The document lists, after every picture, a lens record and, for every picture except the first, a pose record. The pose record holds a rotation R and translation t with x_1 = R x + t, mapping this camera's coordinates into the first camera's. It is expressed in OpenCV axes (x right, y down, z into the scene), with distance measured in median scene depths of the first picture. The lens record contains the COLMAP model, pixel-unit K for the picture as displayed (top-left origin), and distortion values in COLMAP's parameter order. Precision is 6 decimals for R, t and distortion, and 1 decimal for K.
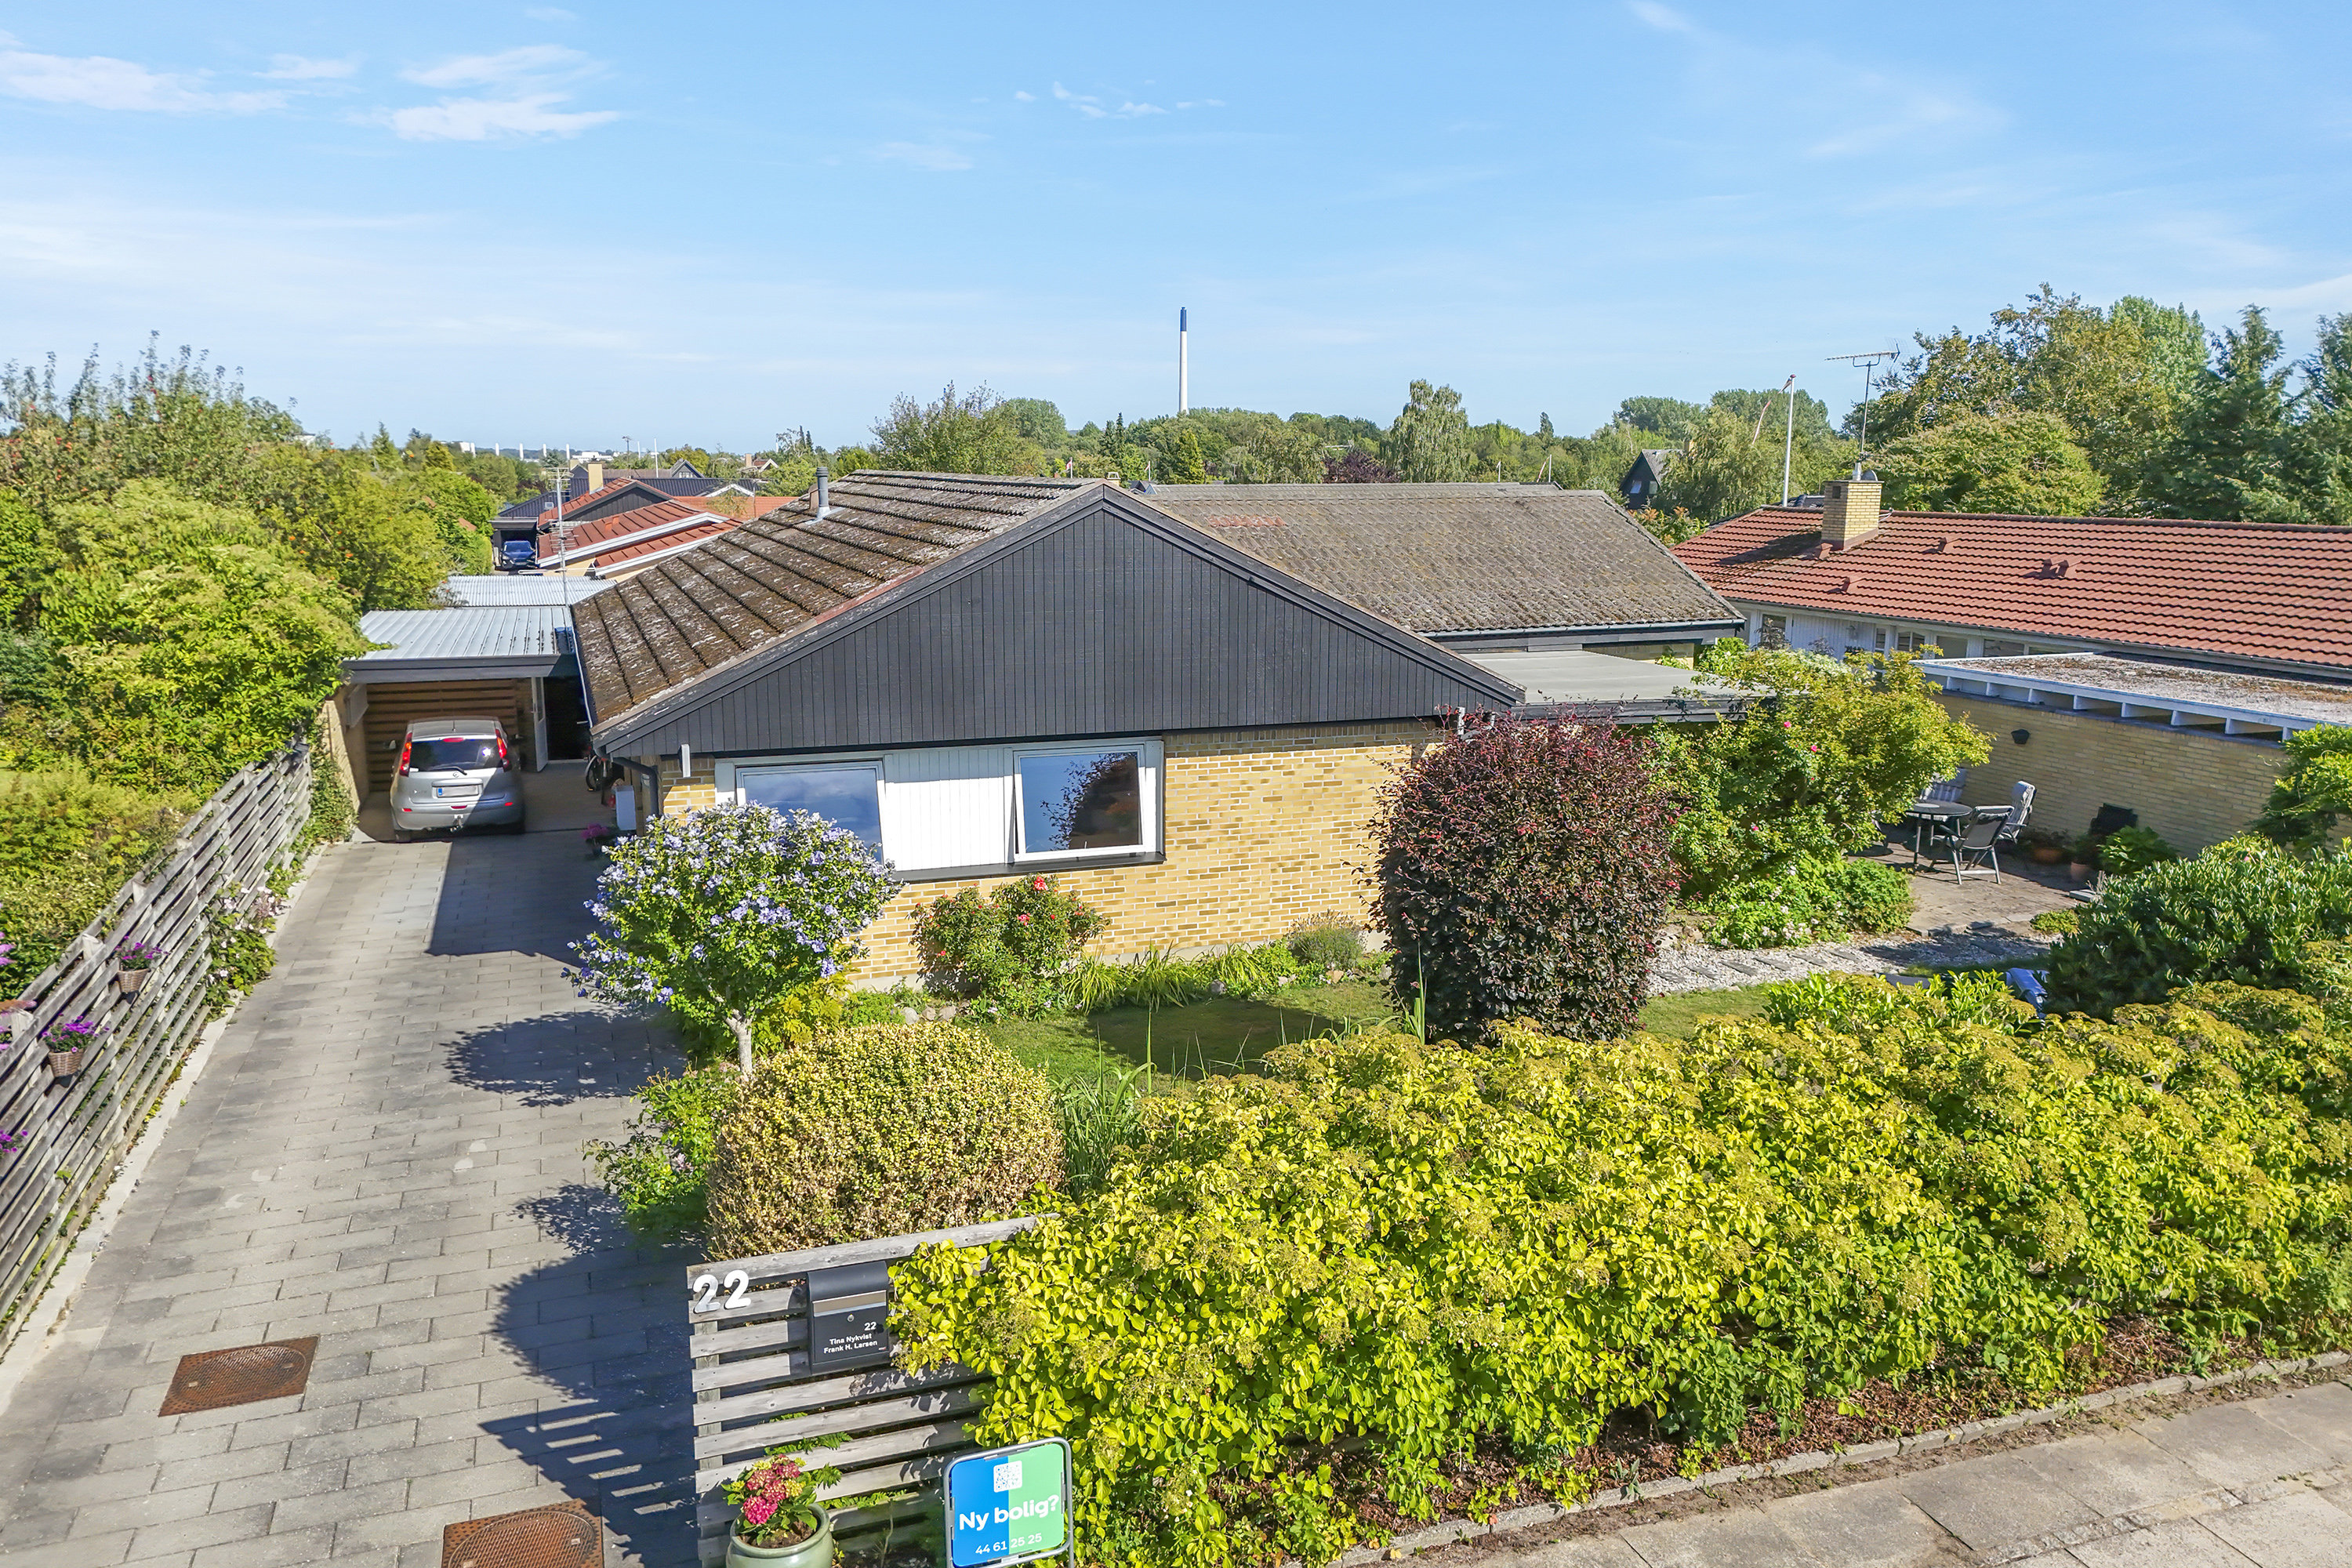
lens RADIAL K [[1734.9, 0, 1176.0], [0, 1734.9, 784.0], [0, 0, 1]] dist [0.071053, -0.063650]
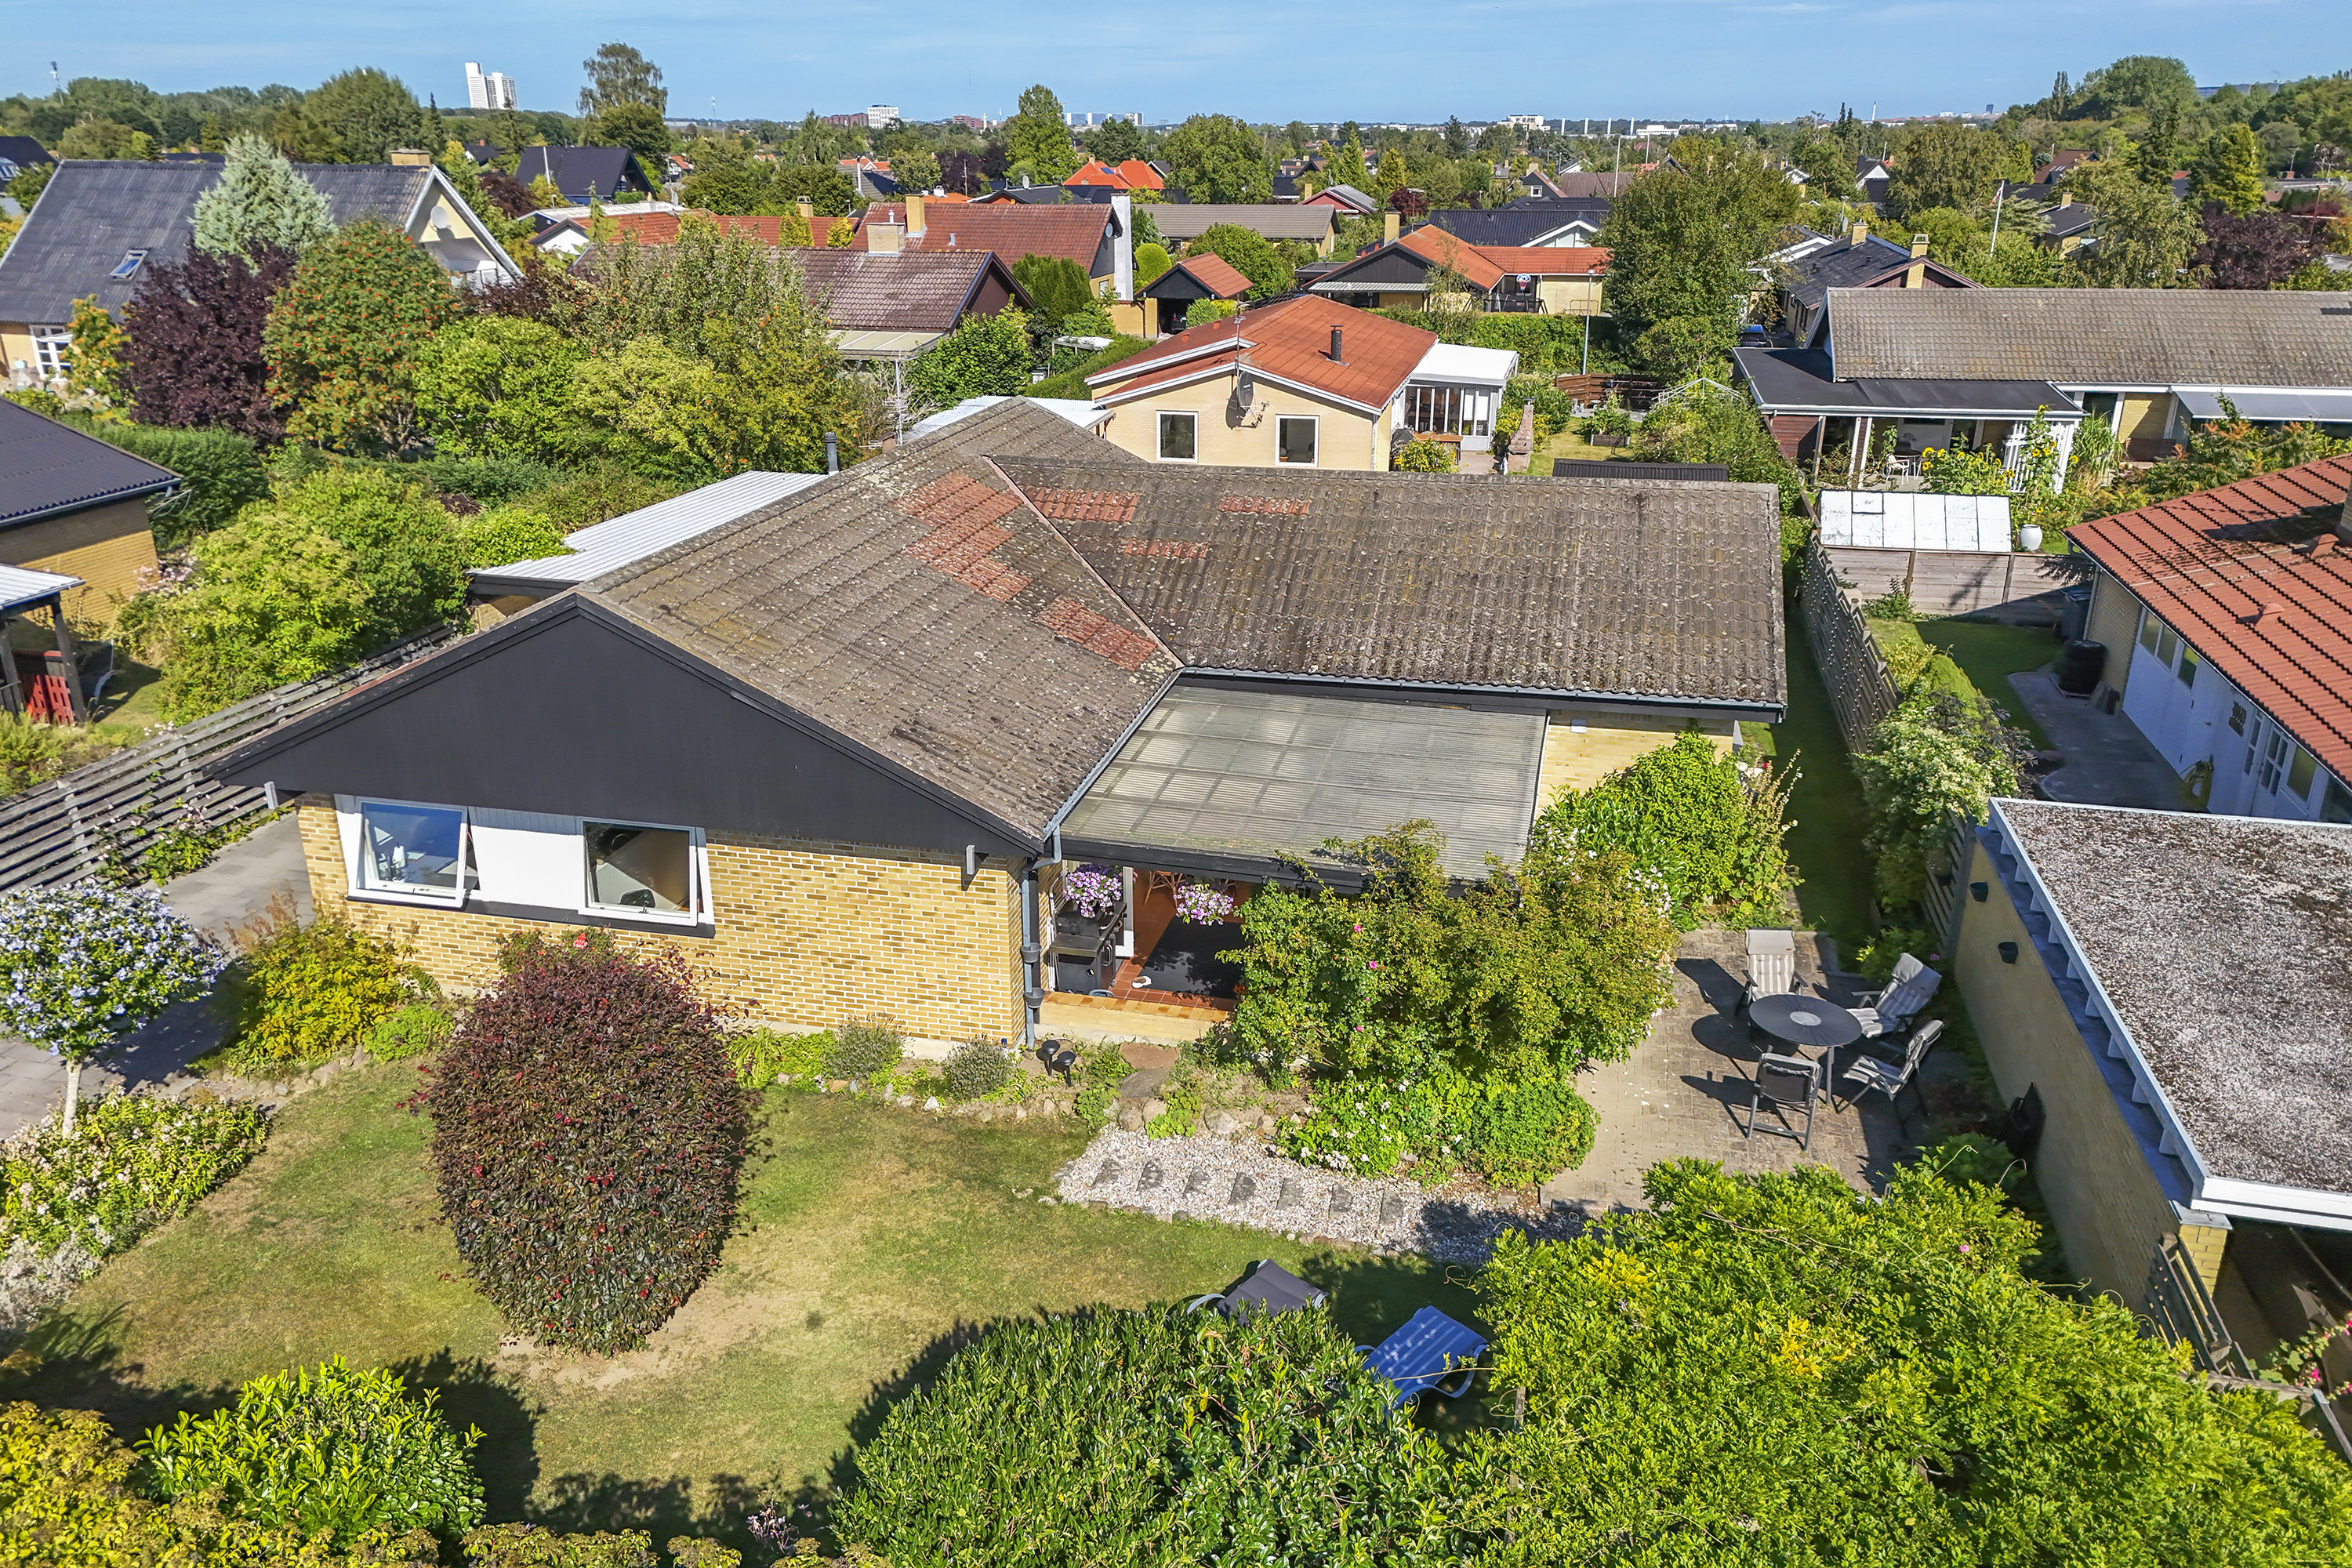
lens RADIAL K [[1734.9, 0, 1176.0], [0, 1734.9, 784.0], [0, 0, 1]] dist [0.071053, -0.063650]
pose [[0.836573, 0.186541, -0.515120, 0.742222], [-0.093994, 0.975176, 0.200493, -0.278479], [0.539732, -0.119308, 0.833339, 0.296272]]
